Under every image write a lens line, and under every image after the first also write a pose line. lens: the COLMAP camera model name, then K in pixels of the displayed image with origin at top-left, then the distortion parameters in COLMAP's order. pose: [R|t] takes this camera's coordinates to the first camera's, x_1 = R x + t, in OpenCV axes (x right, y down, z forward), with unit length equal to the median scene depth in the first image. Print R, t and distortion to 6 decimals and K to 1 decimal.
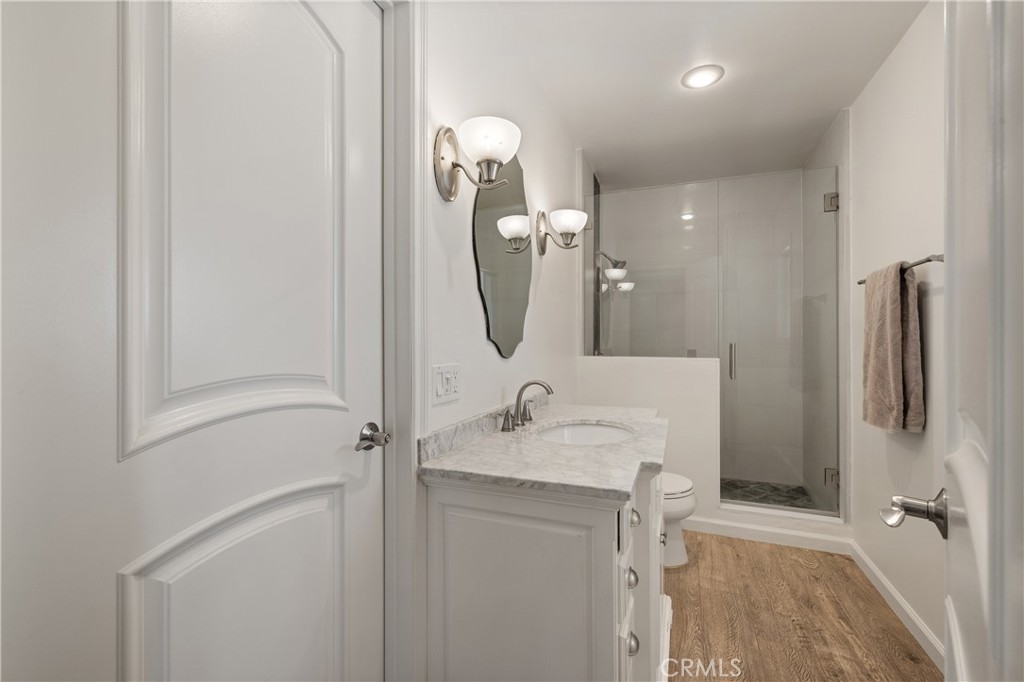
lens RADIAL K [[433.5, 0, 511.9], [0, 433.5, 339.8], [0, 0, 1]] dist [0.002508, -0.000012]
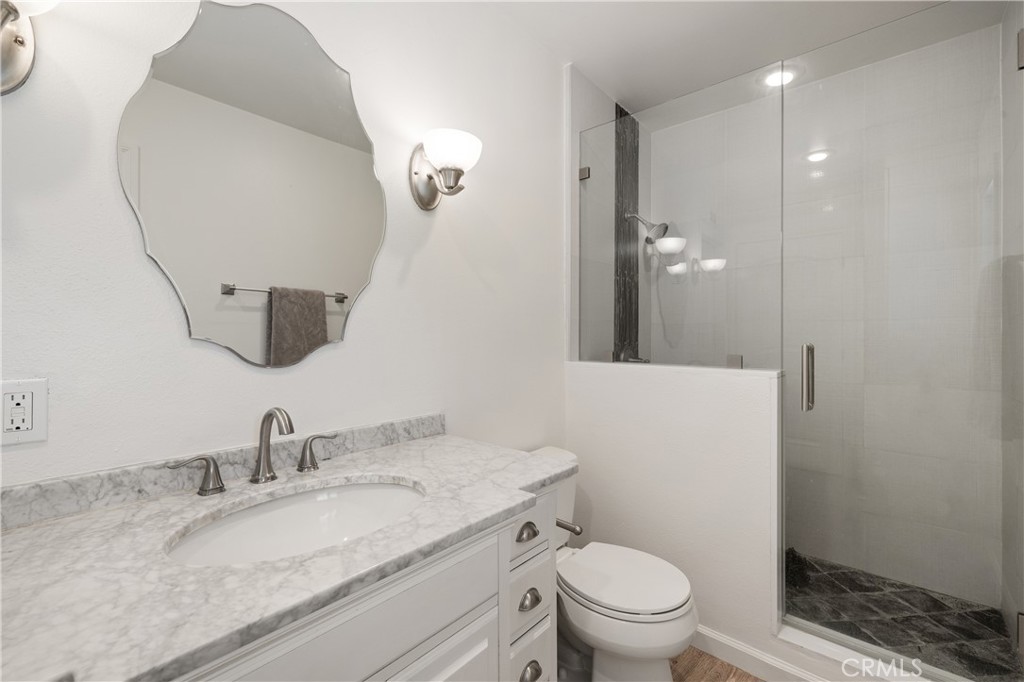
lens RADIAL K [[433.5, 0, 511.8], [0, 433.5, 336.5], [0, 0, 1]] dist [0.002508, -0.000012]
pose [[0.941040, 0.004010, -0.338270, 0.292011], [-0.004323, 0.999991, -0.000174, -0.001708], [0.338266, 0.001626, 0.941049, 0.296385]]
